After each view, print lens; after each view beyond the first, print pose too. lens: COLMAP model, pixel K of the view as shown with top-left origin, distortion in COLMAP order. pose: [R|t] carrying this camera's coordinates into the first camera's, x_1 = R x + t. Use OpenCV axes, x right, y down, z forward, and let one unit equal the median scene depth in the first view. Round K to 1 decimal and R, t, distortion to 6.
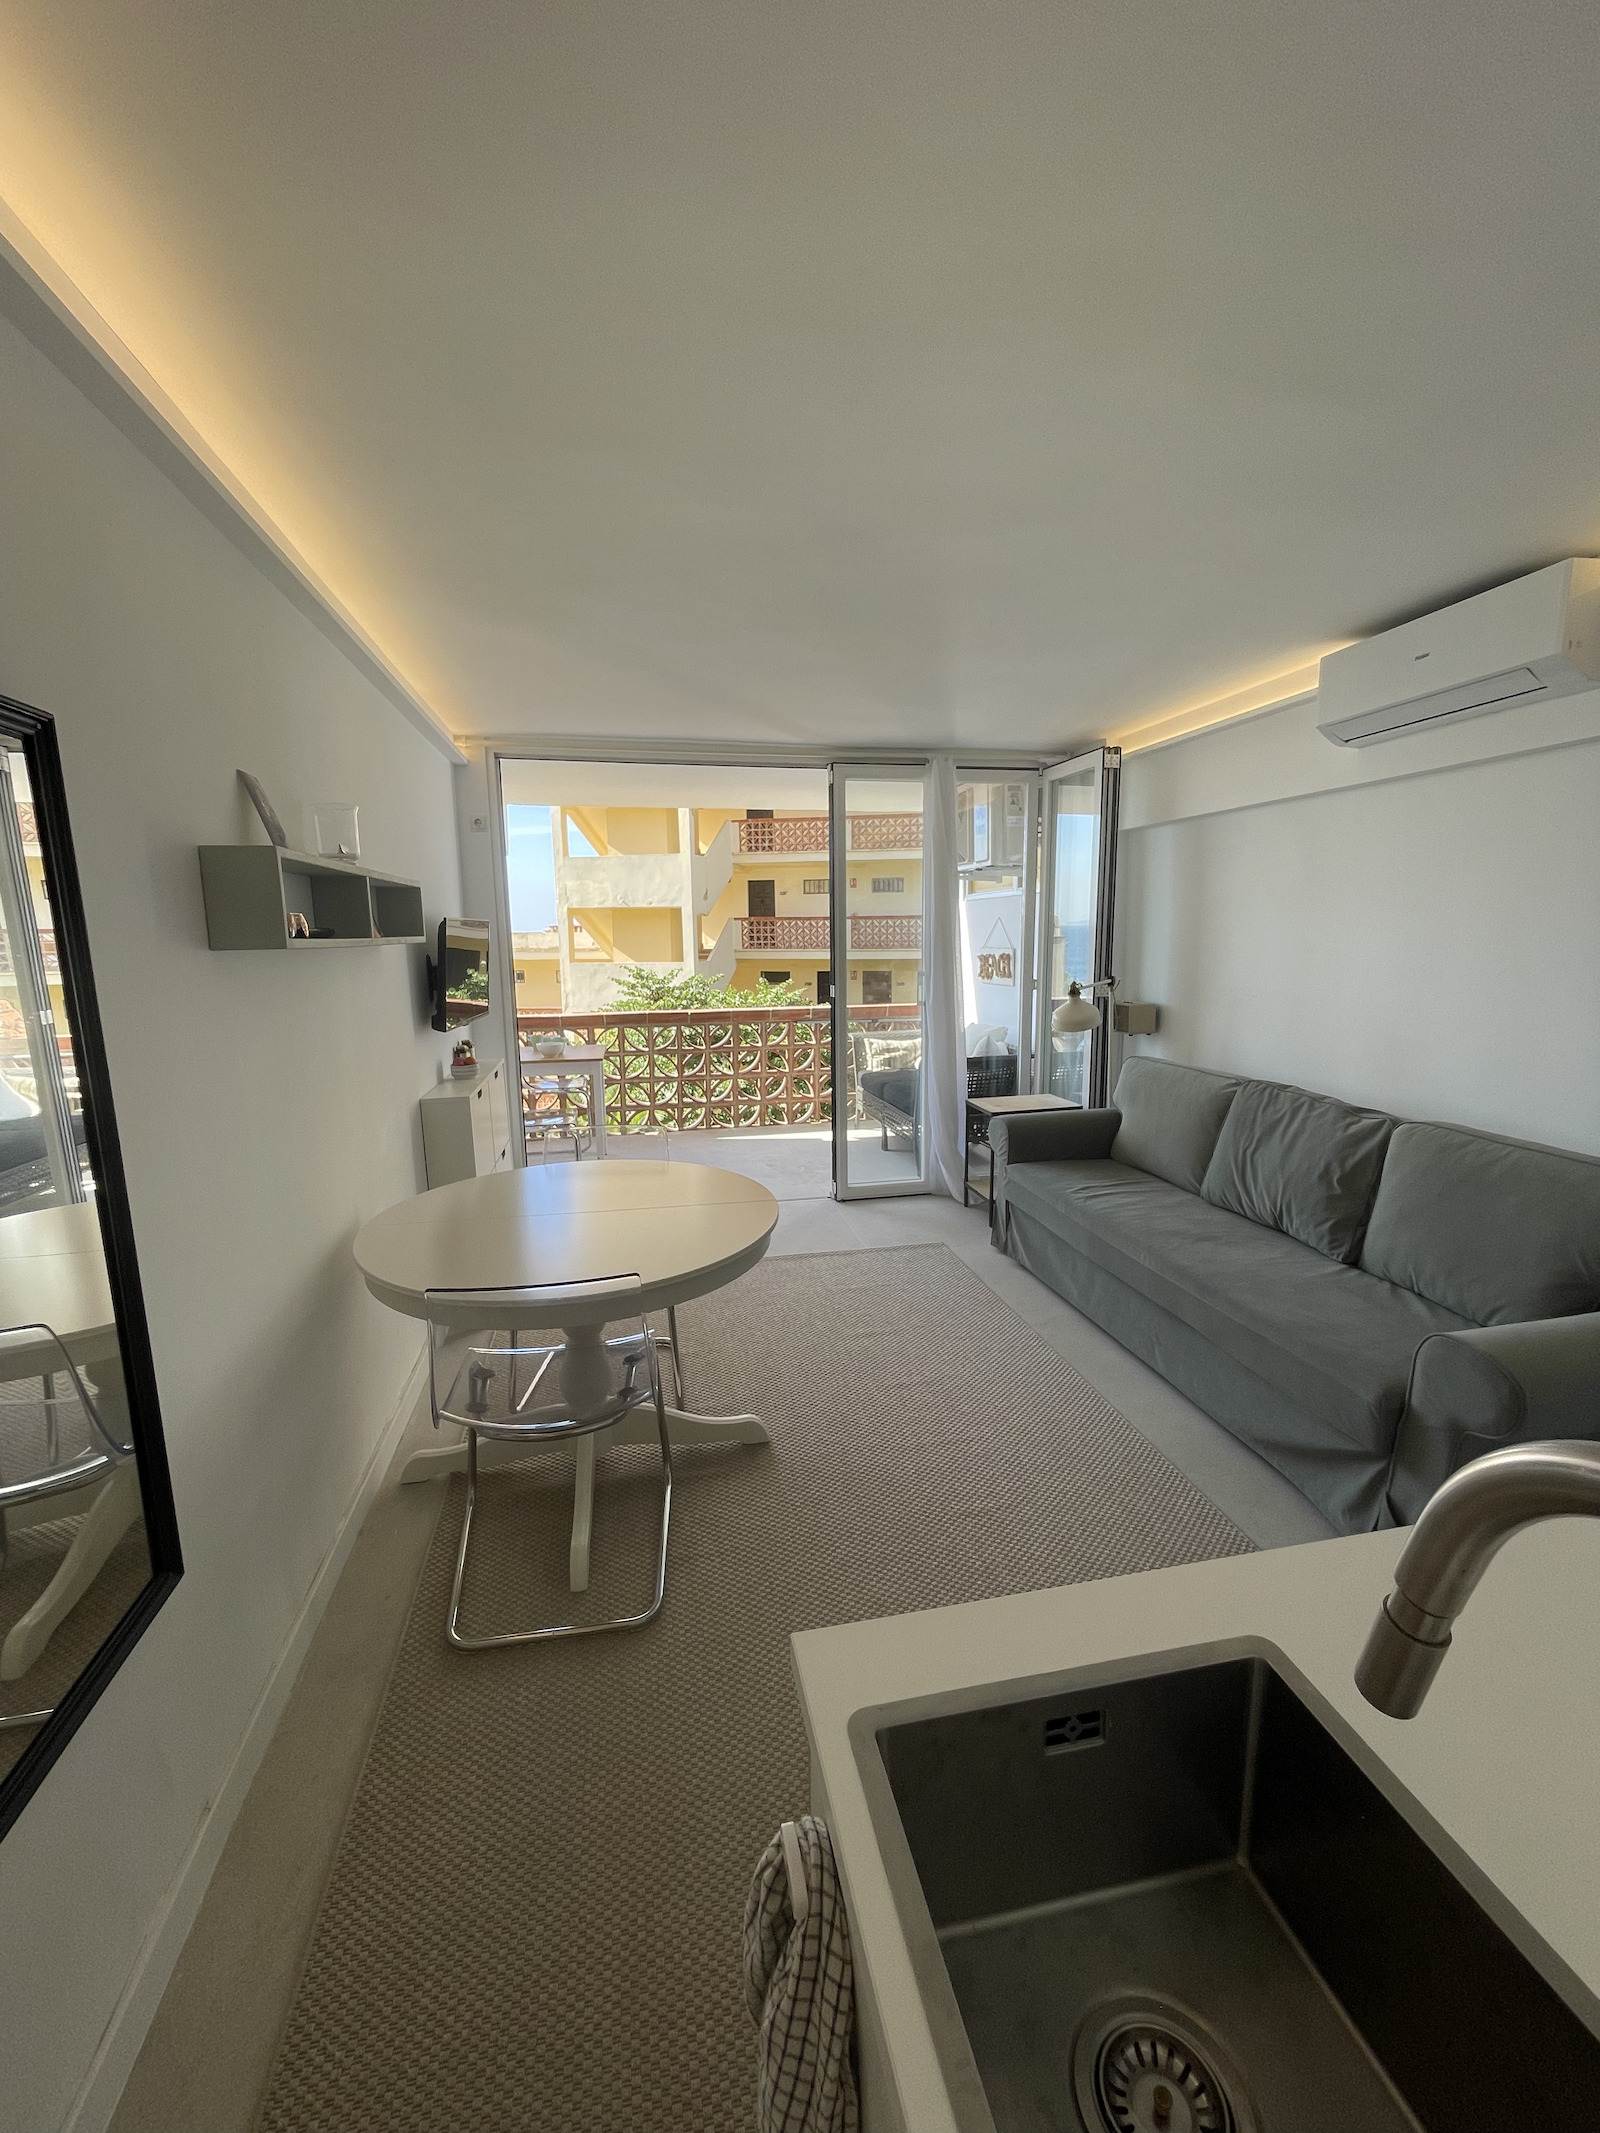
lens RADIAL K [[867.5, 0, 807.9], [0, 867.5, 1075.7], [0, 0, 1]] dist [-0.004074, 0.001892]
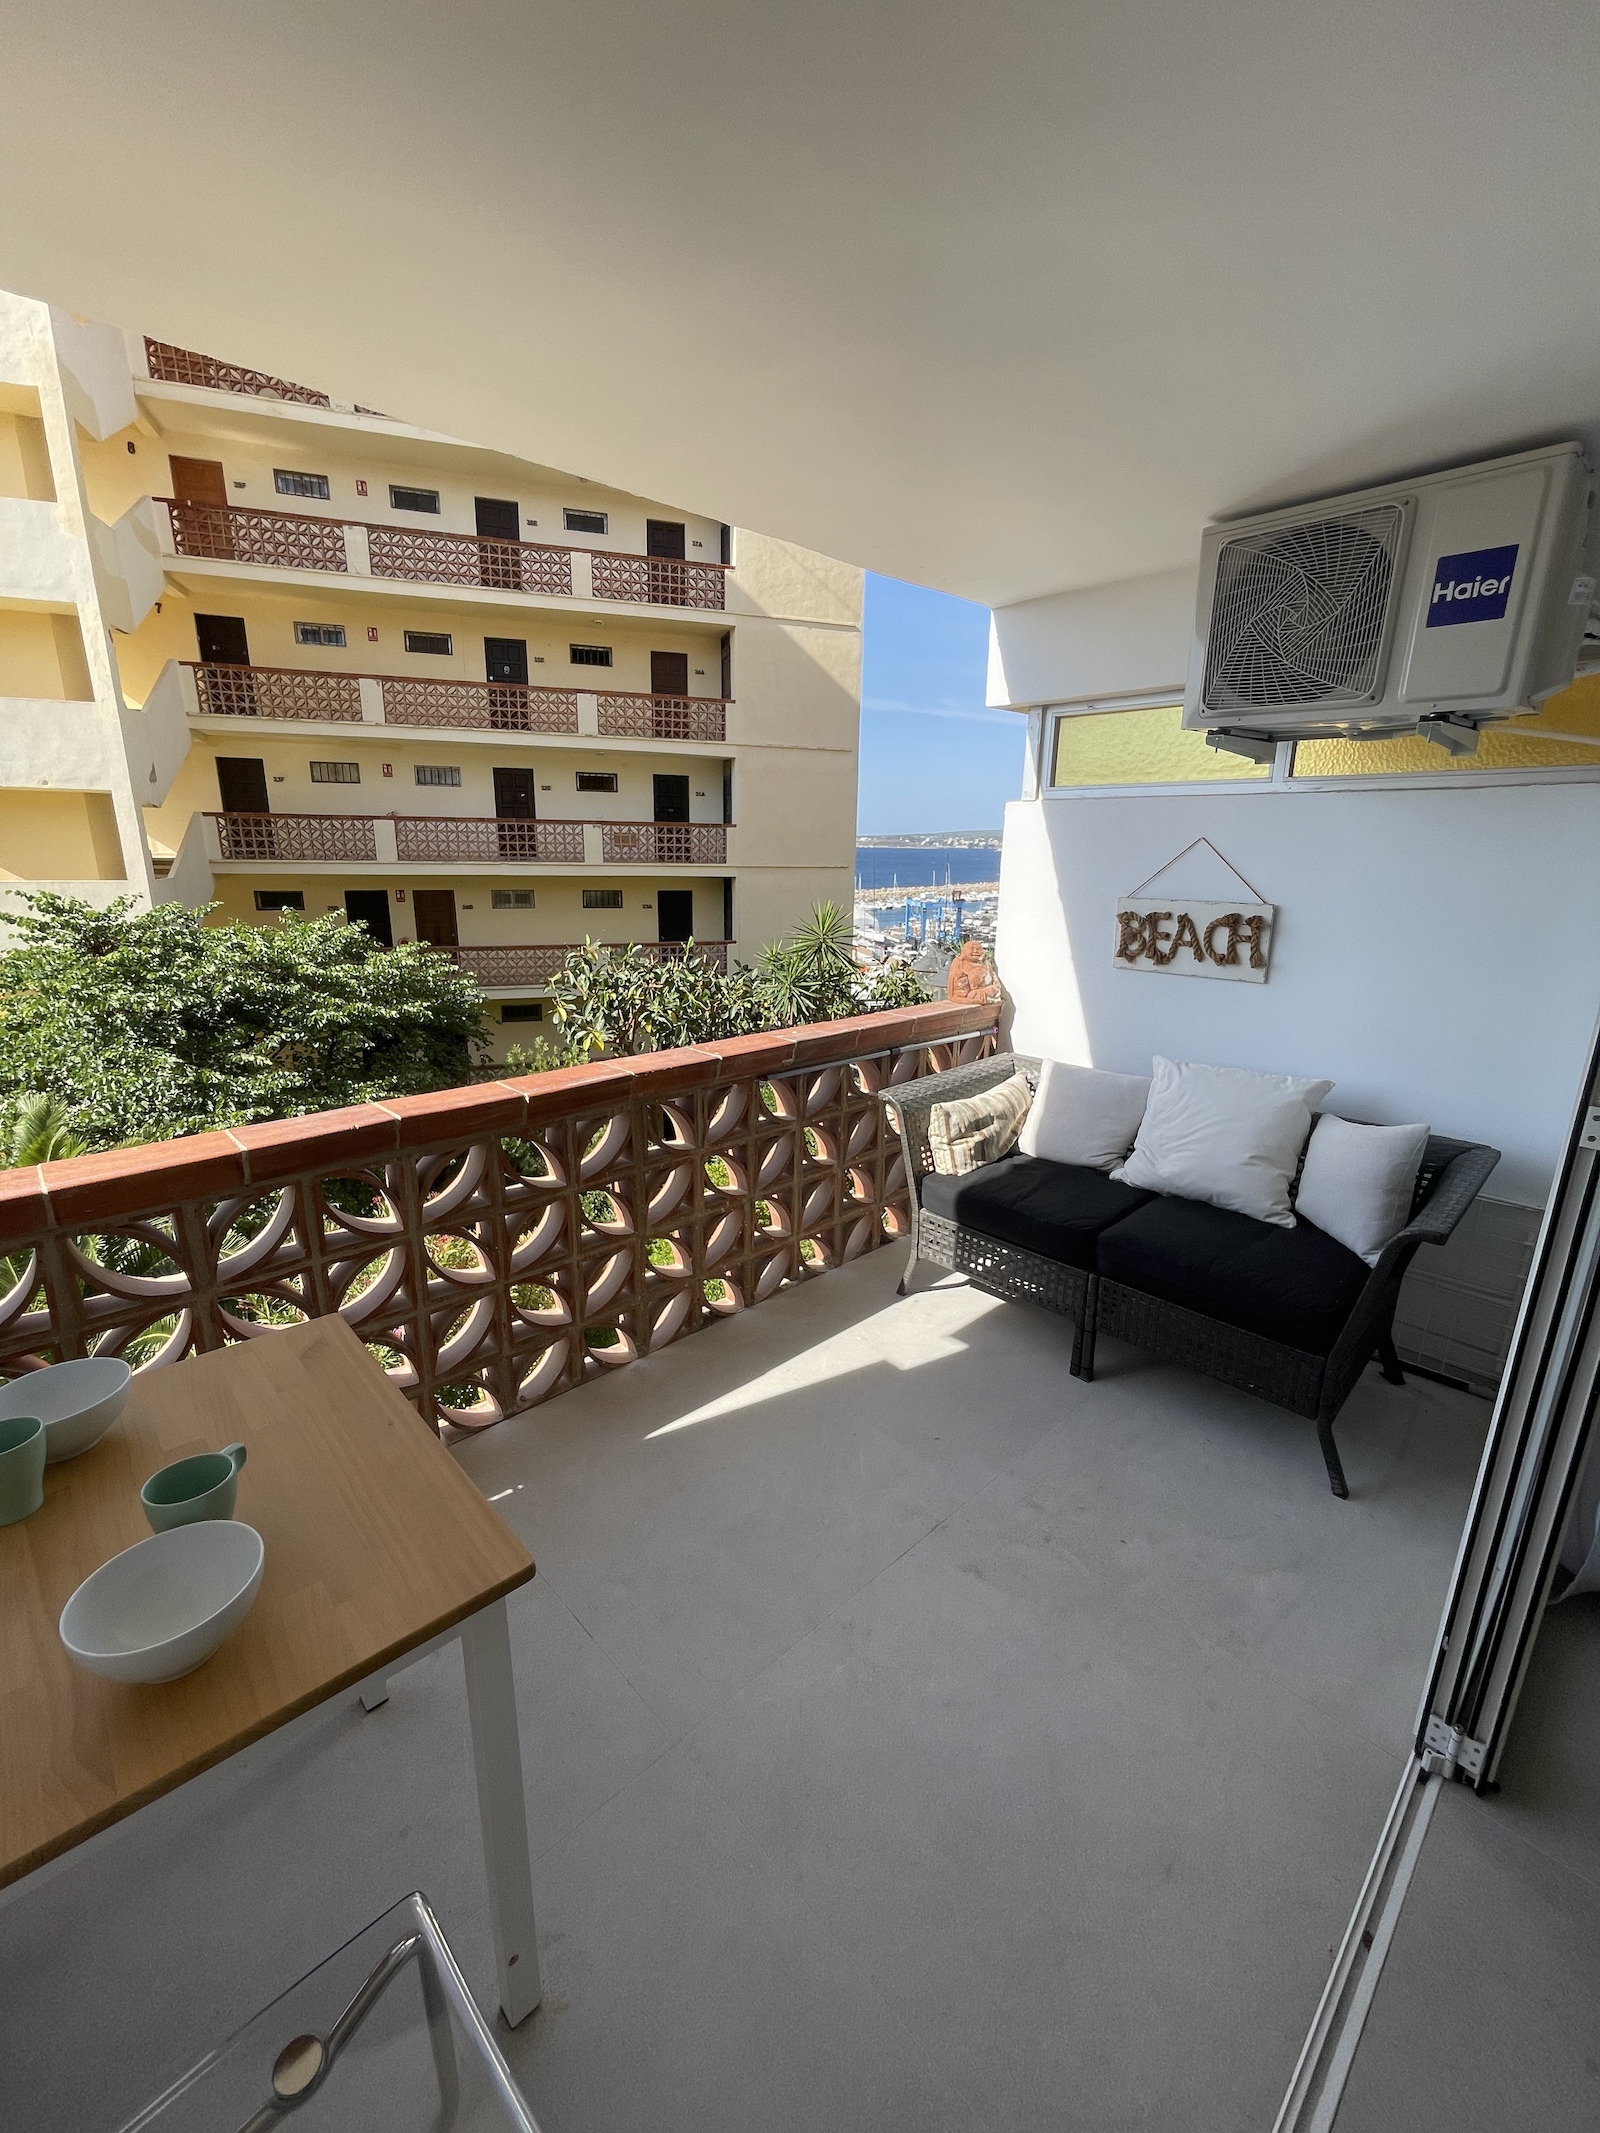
lens RADIAL K [[867.5, 0, 809.9], [0, 867.5, 1067.6], [0, 0, 1]] dist [-0.004074, 0.001892]
pose [[0.848227, -0.113905, 0.517240, -0.059333], [0.064958, 0.991601, 0.111840, -0.031199], [-0.525635, -0.061267, 0.848501, 0.175377]]
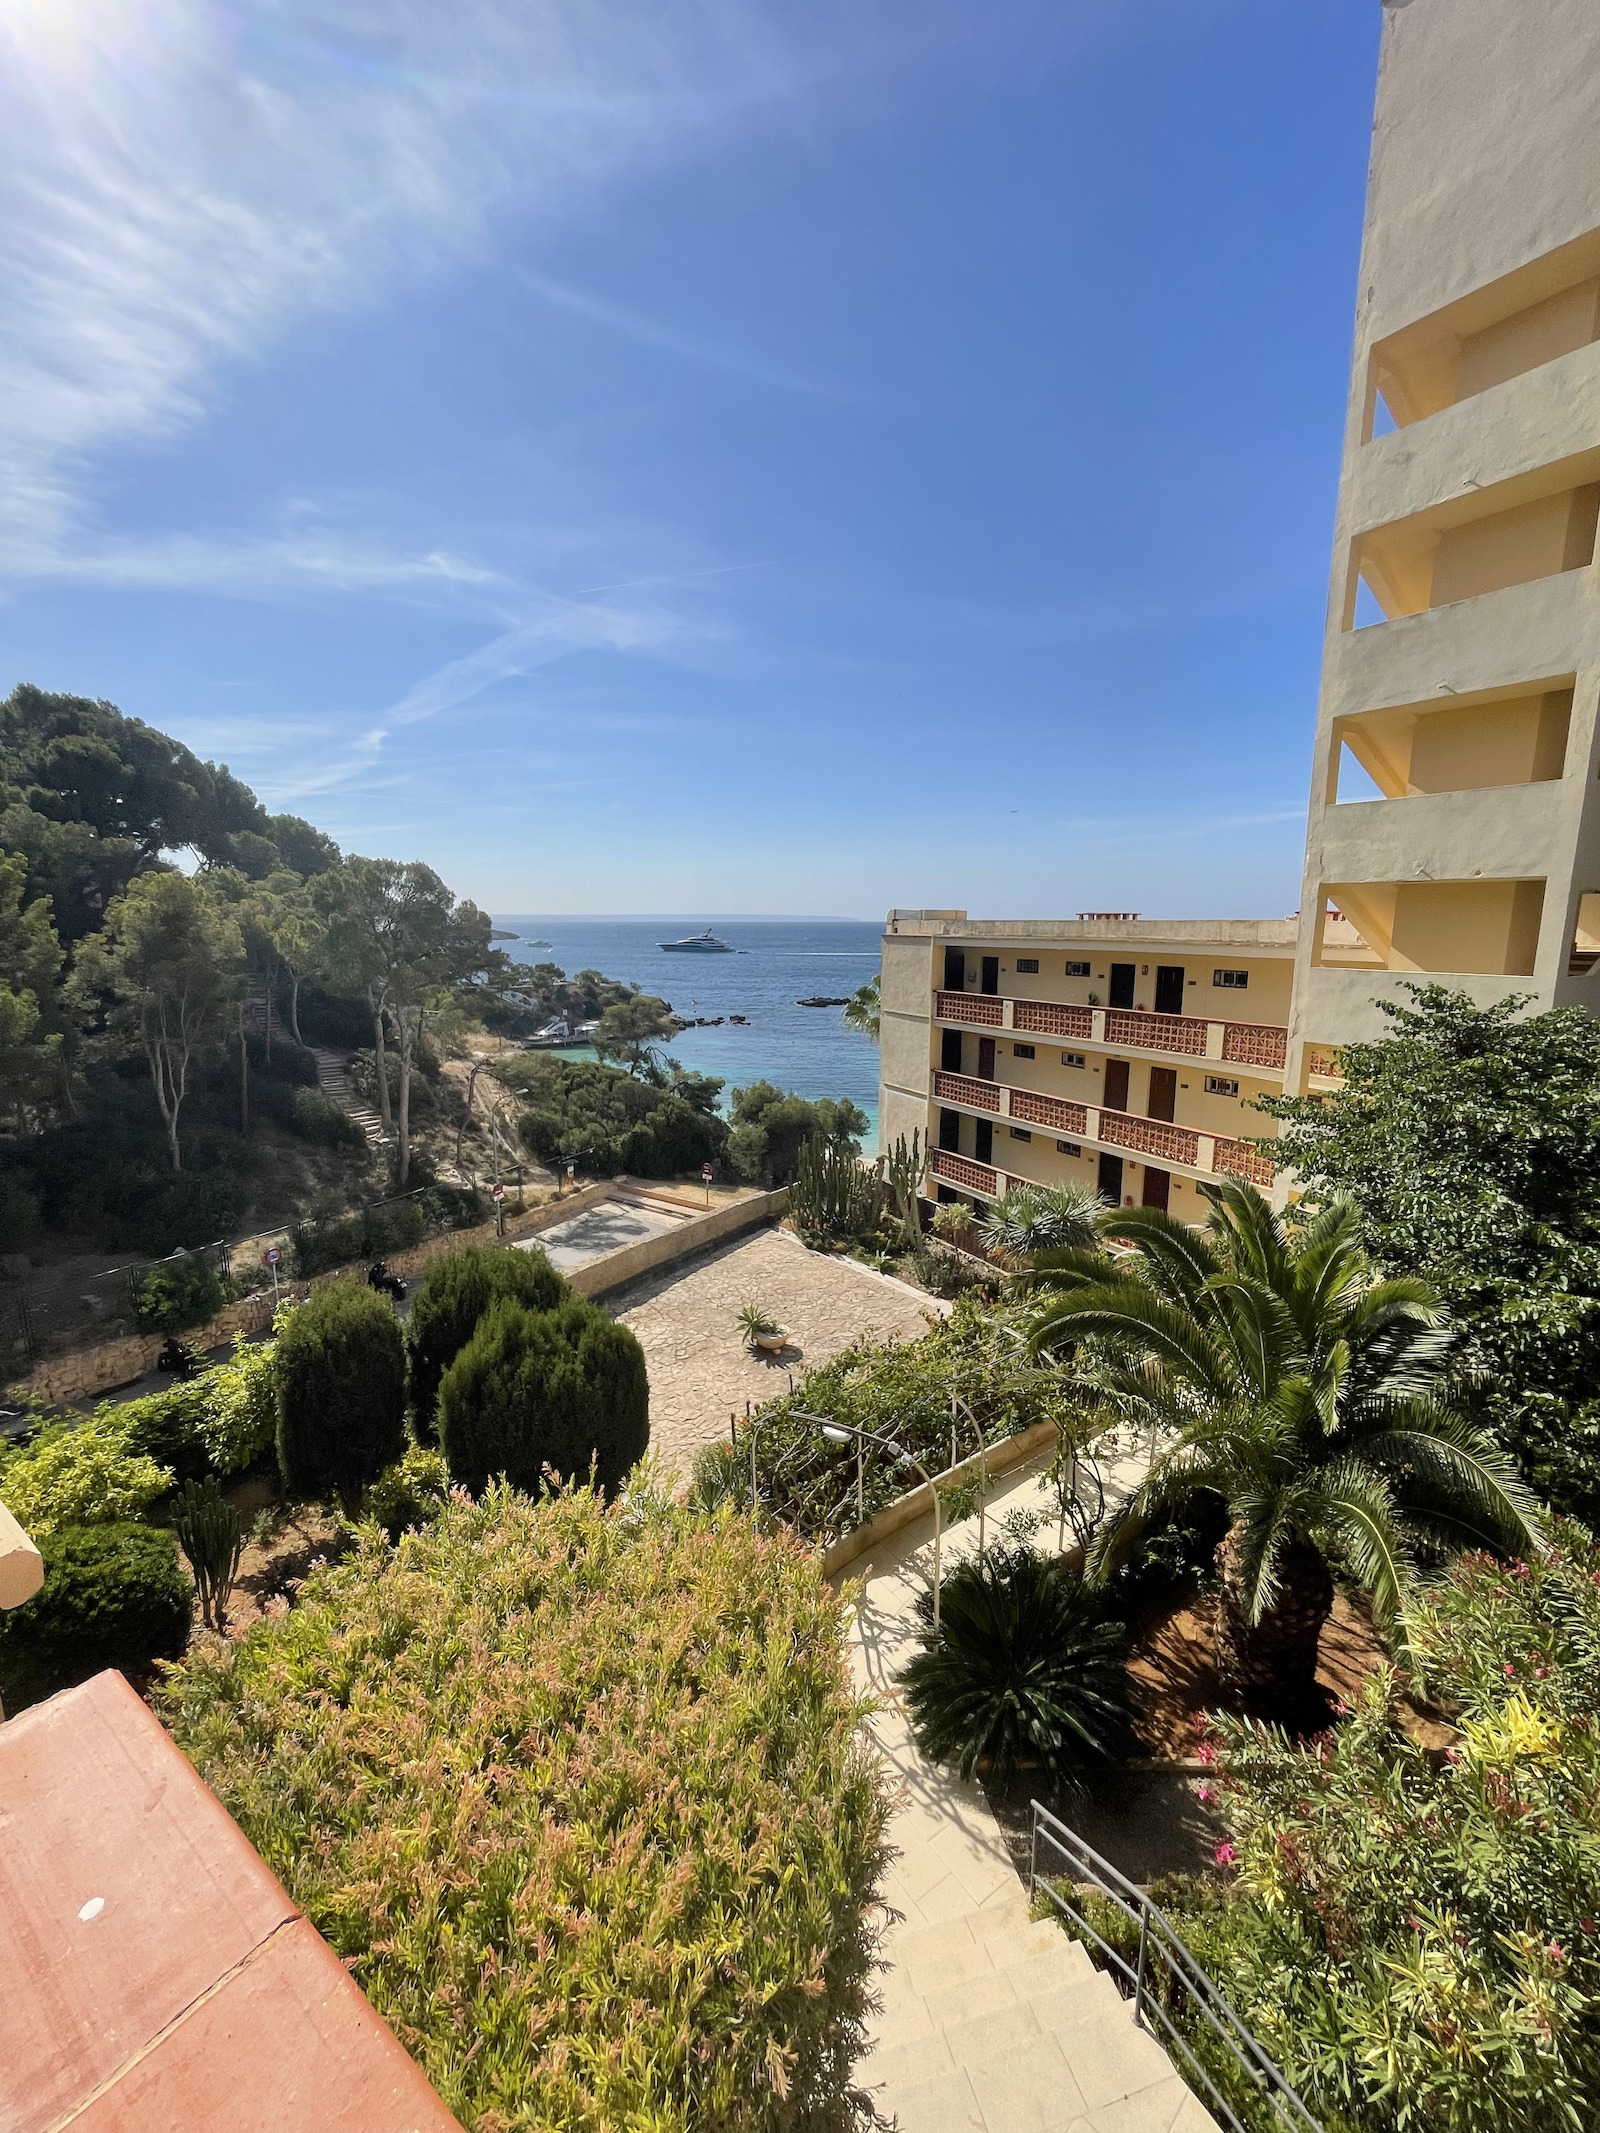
lens RADIAL K [[867.5, 0, 800.3], [0, 867.5, 1062.6], [0, 0, 1]] dist [-0.004074, 0.001892]
pose [[0.683330, 0.131578, -0.718155, -0.055561], [-0.131180, 0.989746, 0.056520, -0.043679], [0.718228, 0.055586, 0.693584, 0.264150]]
